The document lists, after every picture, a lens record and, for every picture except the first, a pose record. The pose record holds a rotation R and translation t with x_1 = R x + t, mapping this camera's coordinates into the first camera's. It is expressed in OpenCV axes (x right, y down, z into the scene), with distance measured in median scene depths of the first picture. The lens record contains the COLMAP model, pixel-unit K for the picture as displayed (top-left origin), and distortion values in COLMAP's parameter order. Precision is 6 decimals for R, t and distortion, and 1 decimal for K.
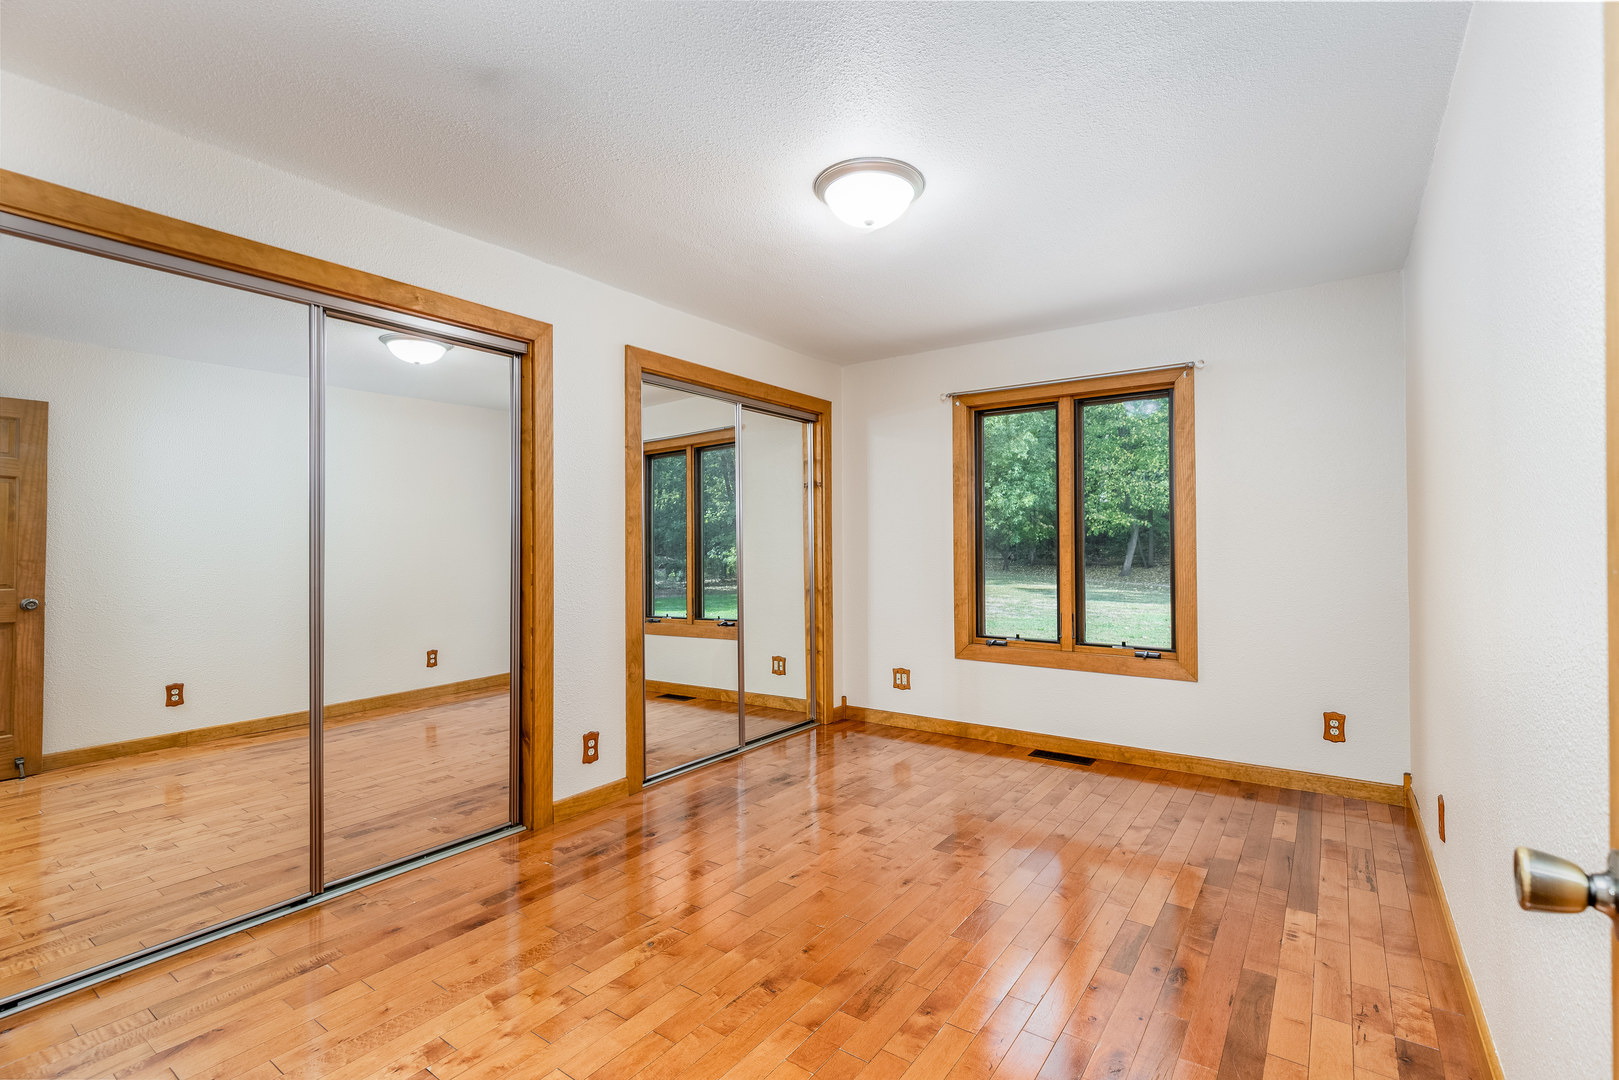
lens RADIAL K [[725.2, 0, 809.5], [0, 725.2, 540.0], [0, 0, 1]] dist [0.000474, 0.000065]
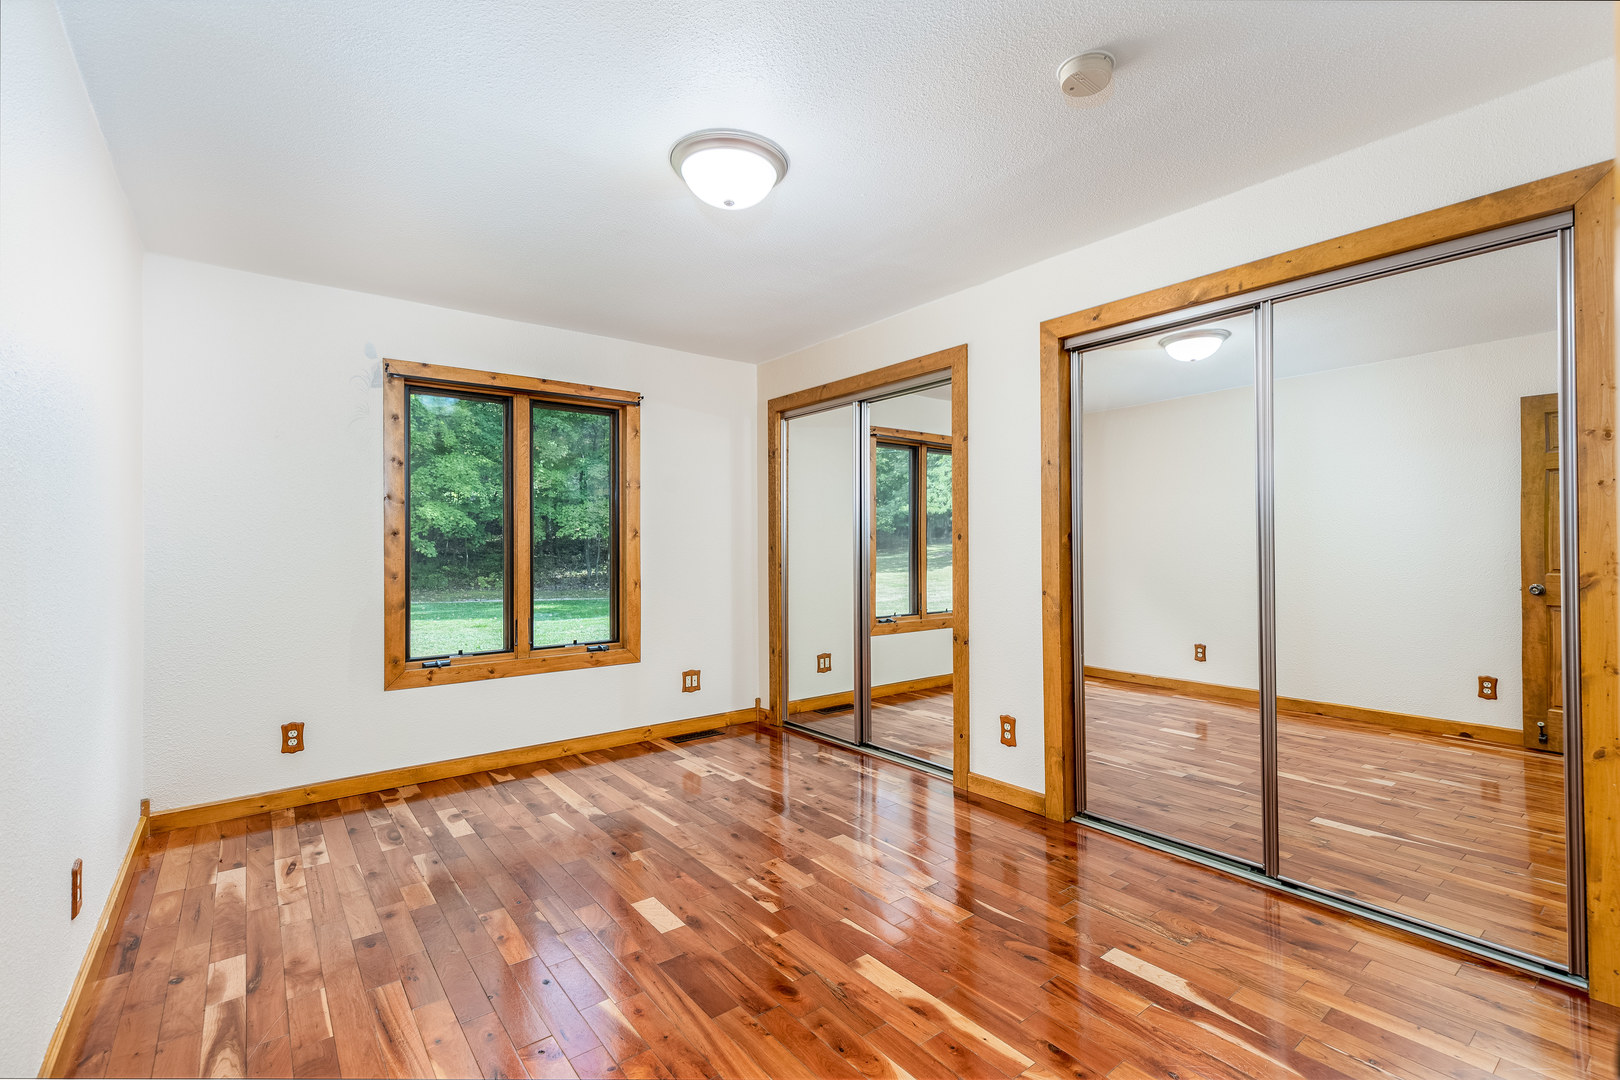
lens RADIAL K [[725.6, 0, 810.0], [0, 725.6, 540.0], [0, 0, 1]] dist [0.000474, 0.000065]
pose [[0.279640, 0.018533, 0.959926, -0.502080], [-0.001912, 0.999822, -0.018747, 0.014454], [-0.960103, 0.003407, 0.279626, 0.383020]]
